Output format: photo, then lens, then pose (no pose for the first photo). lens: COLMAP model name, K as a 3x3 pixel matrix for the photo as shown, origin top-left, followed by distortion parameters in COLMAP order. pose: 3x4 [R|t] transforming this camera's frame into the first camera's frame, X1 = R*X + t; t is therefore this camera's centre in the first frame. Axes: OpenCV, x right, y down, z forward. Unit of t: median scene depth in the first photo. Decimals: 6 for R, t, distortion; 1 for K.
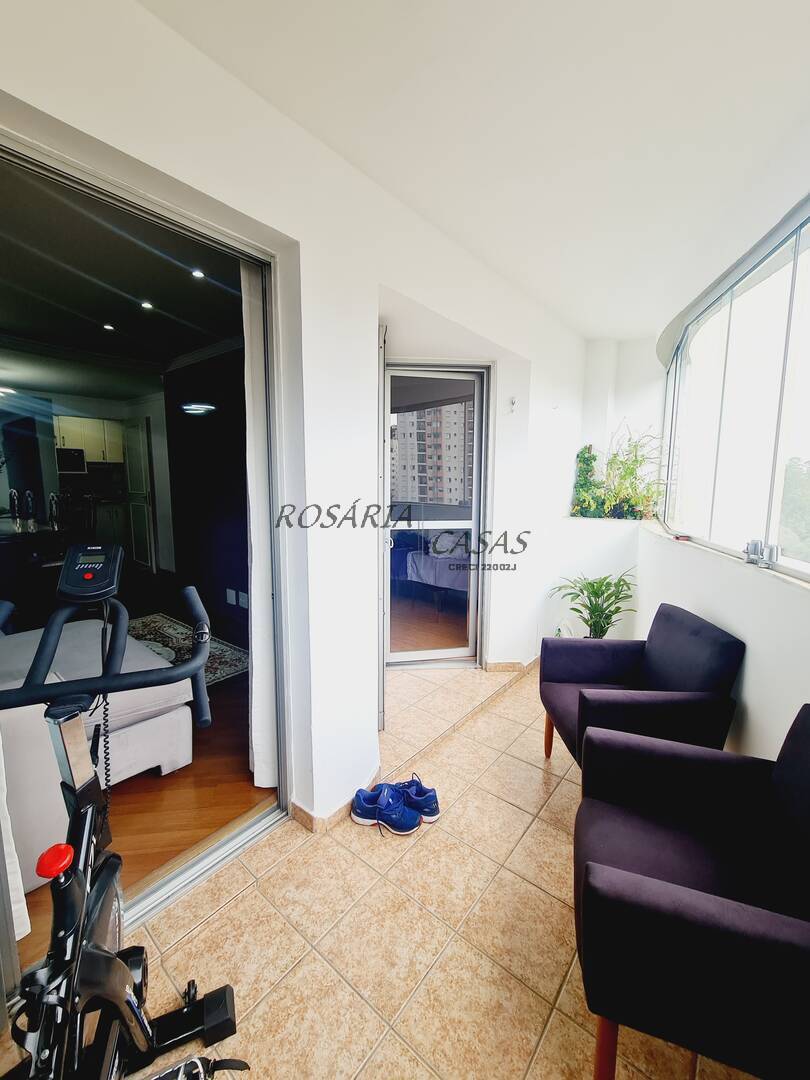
lens RADIAL K [[439.1, 0, 408.6], [0, 439.1, 531.8], [0, 0, 1]] dist [-0.000040, -0.001038]
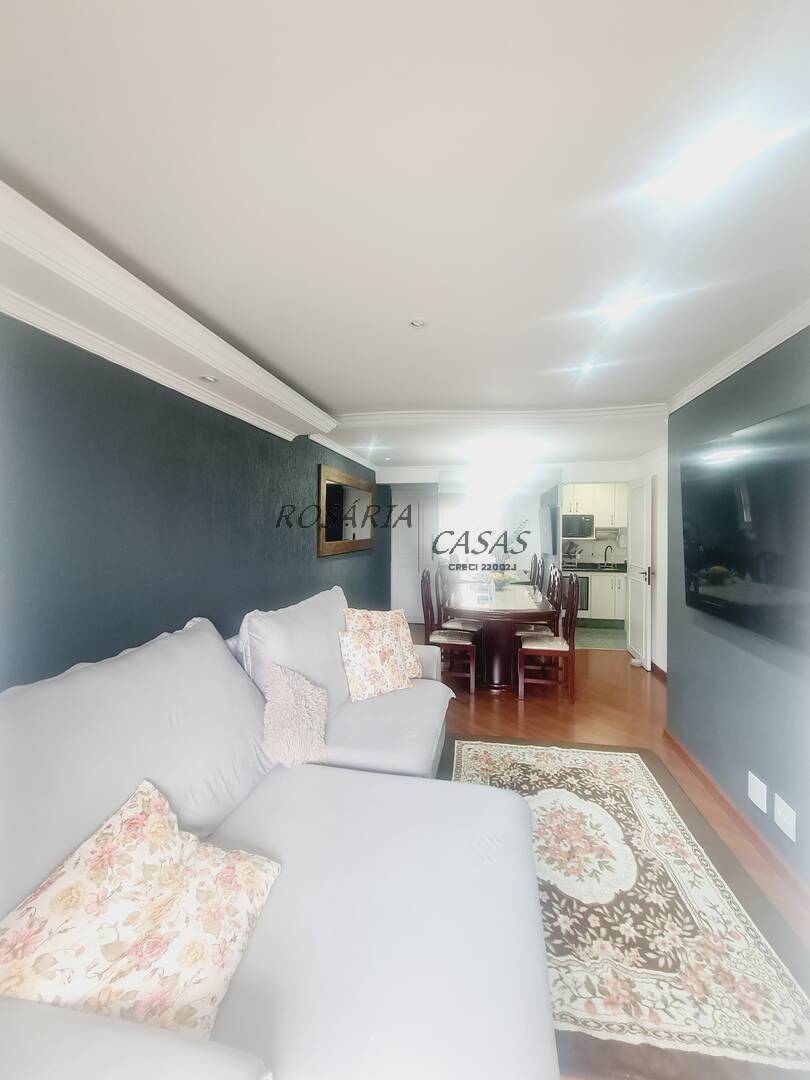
lens RADIAL K [[442.7, 0, 408.6], [0, 442.7, 530.6], [0, 0, 1]] dist [0.000222, -0.000203]
pose [[0.476224, 0.001370, -0.879323, -0.242072], [-0.110940, 0.992102, -0.058537, -0.164777], [0.872298, 0.125429, 0.472614, 0.610651]]
